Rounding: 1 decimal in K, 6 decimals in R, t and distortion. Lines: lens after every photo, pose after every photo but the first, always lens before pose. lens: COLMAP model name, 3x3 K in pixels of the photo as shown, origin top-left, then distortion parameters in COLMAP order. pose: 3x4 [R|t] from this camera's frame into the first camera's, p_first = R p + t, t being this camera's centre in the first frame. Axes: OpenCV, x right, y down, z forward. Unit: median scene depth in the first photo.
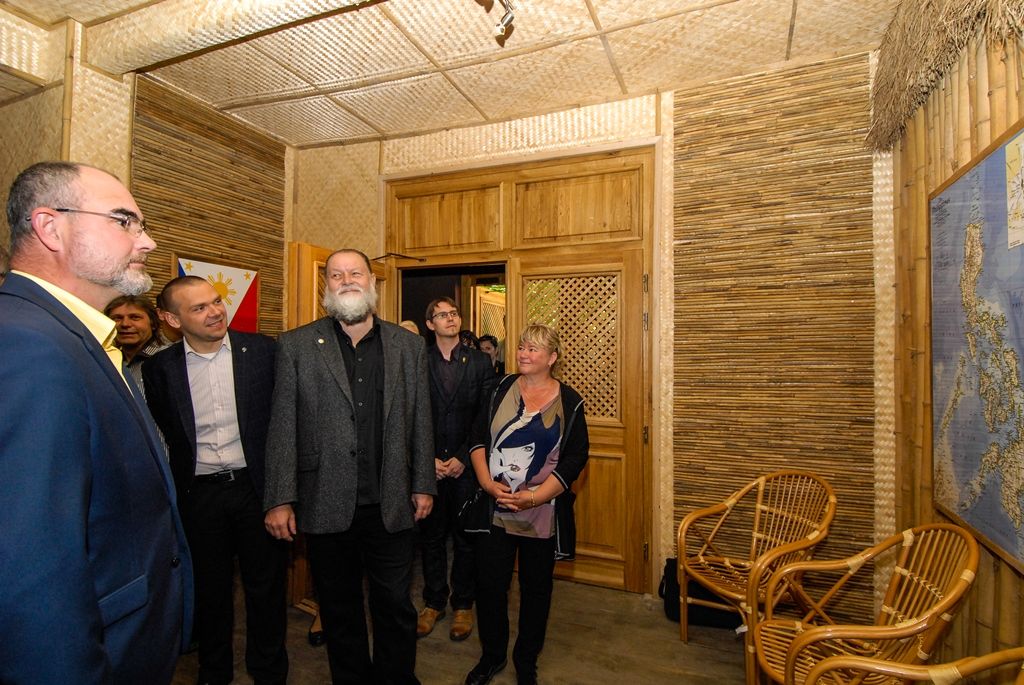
lens RADIAL K [[520.1, 0, 514.2], [0, 520.1, 340.2], [0, 0, 1]] dist [0.032557, -0.049305]
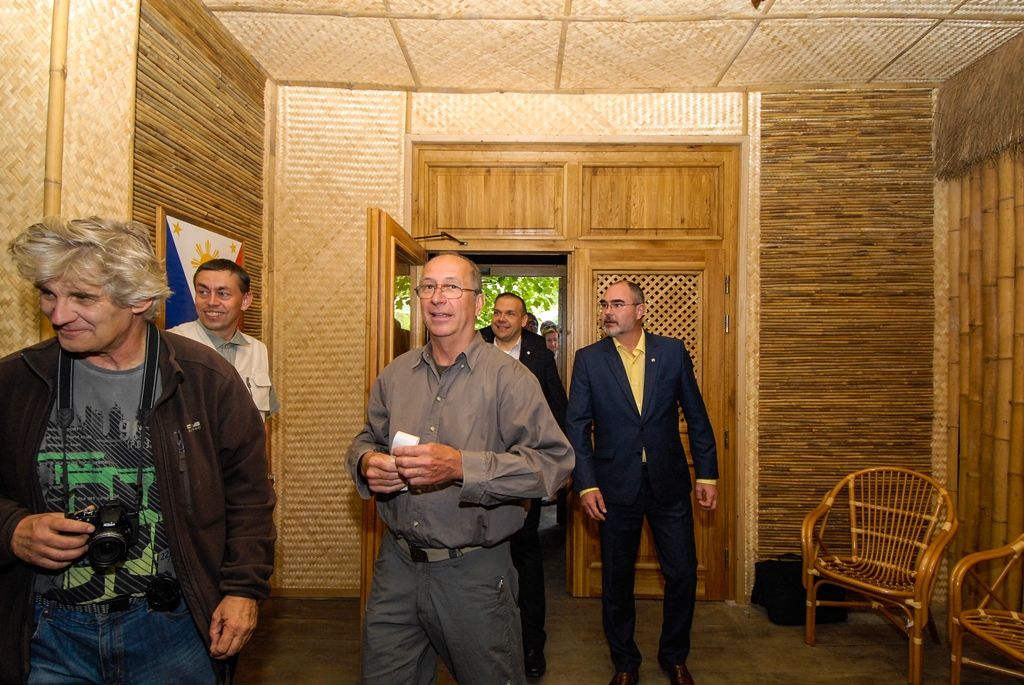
lens RADIAL K [[526.5, 0, 512.0], [0, 526.5, 342.5], [0, 0, 1]] dist [0.037742, -0.052697]
pose [[0.937519, 0.008405, 0.347833, -0.494250], [-0.013343, 0.999841, 0.011805, -0.007655], [-0.347678, -0.015708, 0.937482, 0.218653]]
